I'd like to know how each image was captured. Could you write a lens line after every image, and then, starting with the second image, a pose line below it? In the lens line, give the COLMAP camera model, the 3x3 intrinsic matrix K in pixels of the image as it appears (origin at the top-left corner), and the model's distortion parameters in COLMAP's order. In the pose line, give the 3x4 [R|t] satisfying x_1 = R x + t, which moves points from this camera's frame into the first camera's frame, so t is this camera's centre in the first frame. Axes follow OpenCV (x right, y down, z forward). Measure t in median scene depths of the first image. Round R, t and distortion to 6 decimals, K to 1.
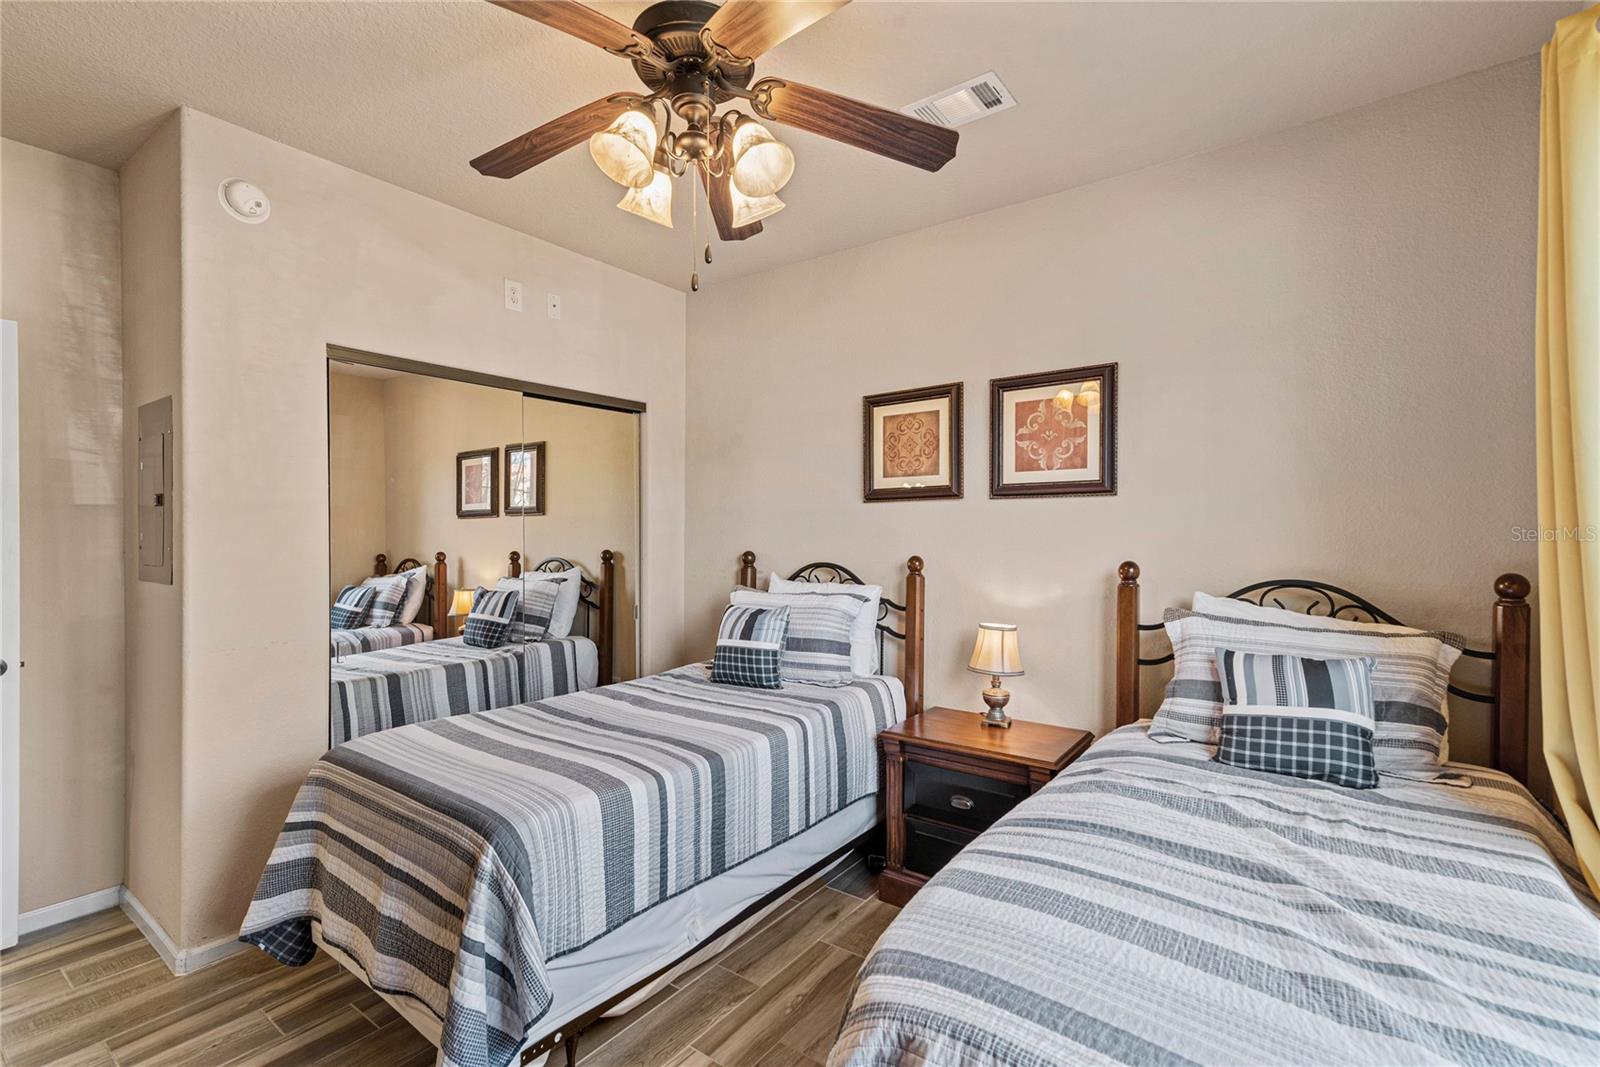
lens RADIAL K [[715.4, 0, 801.6], [0, 715.4, 527.6], [0, 0, 1]] dist [0.007205, 0.000179]
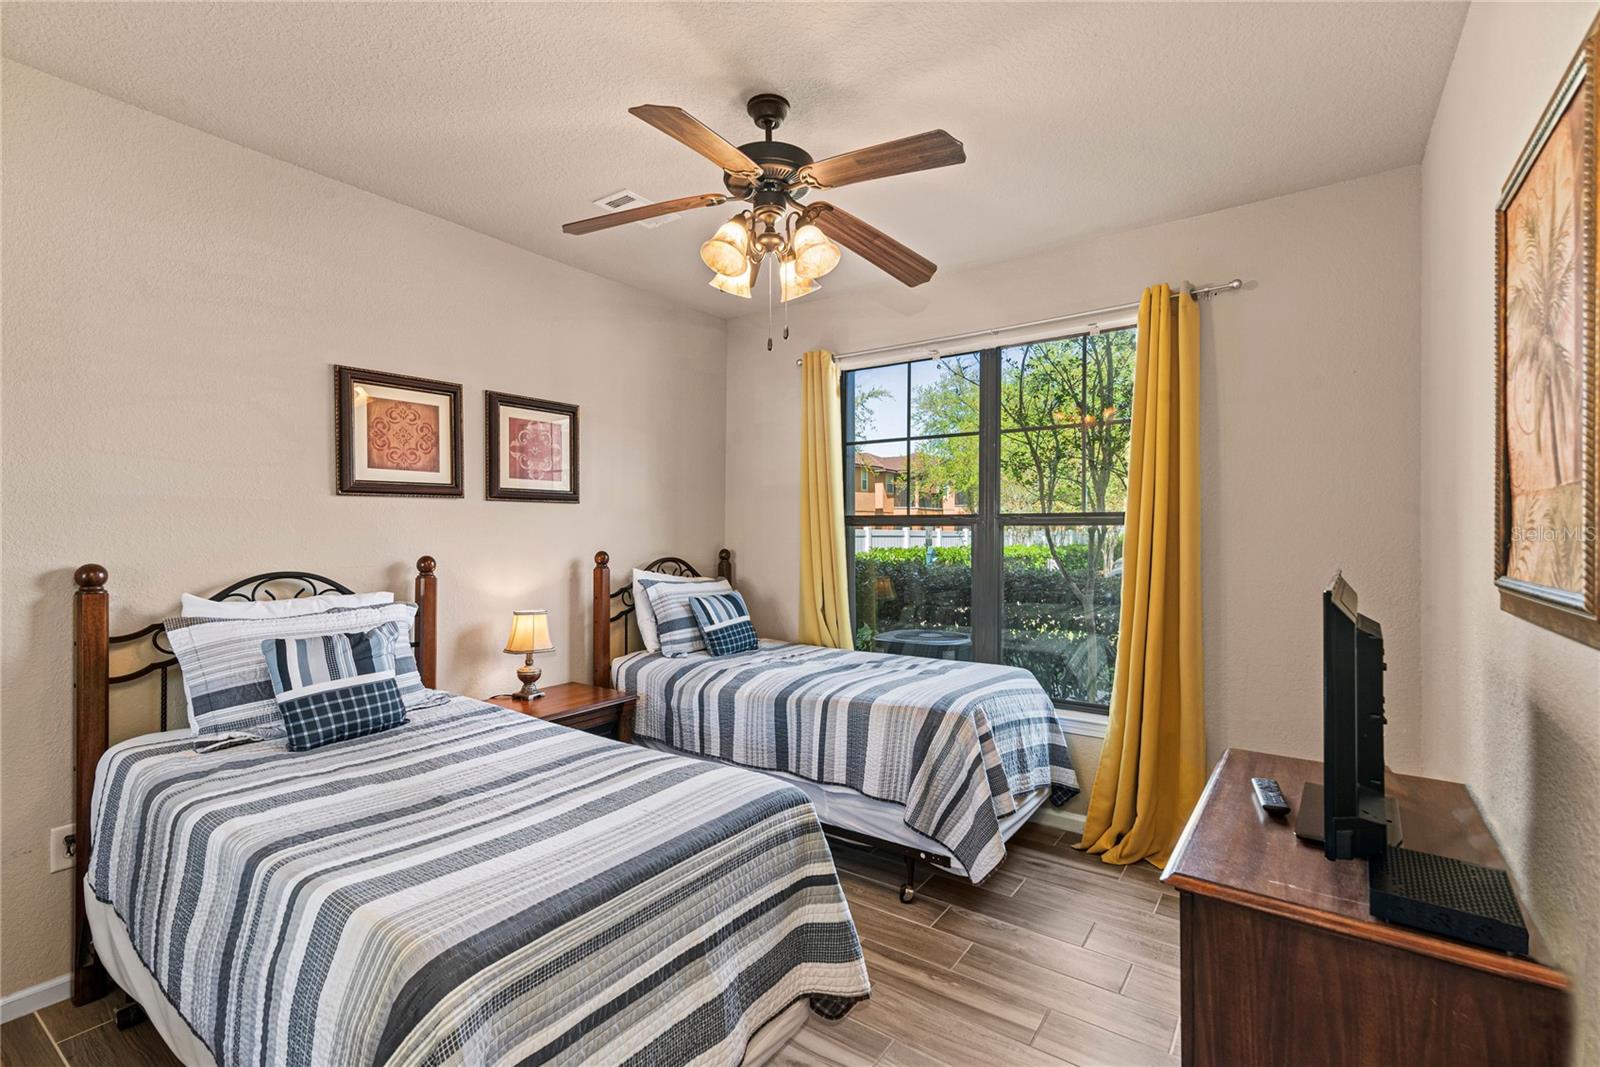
lens RADIAL K [[715.4, 0, 801.6], [0, 715.4, 527.6], [0, 0, 1]] dist [0.007205, 0.000179]
pose [[-0.007600, -0.004229, 0.999962, -0.827004], [-0.018918, 0.999813, 0.004085, -0.011656], [-0.999792, -0.018886, -0.007679, 0.524827]]
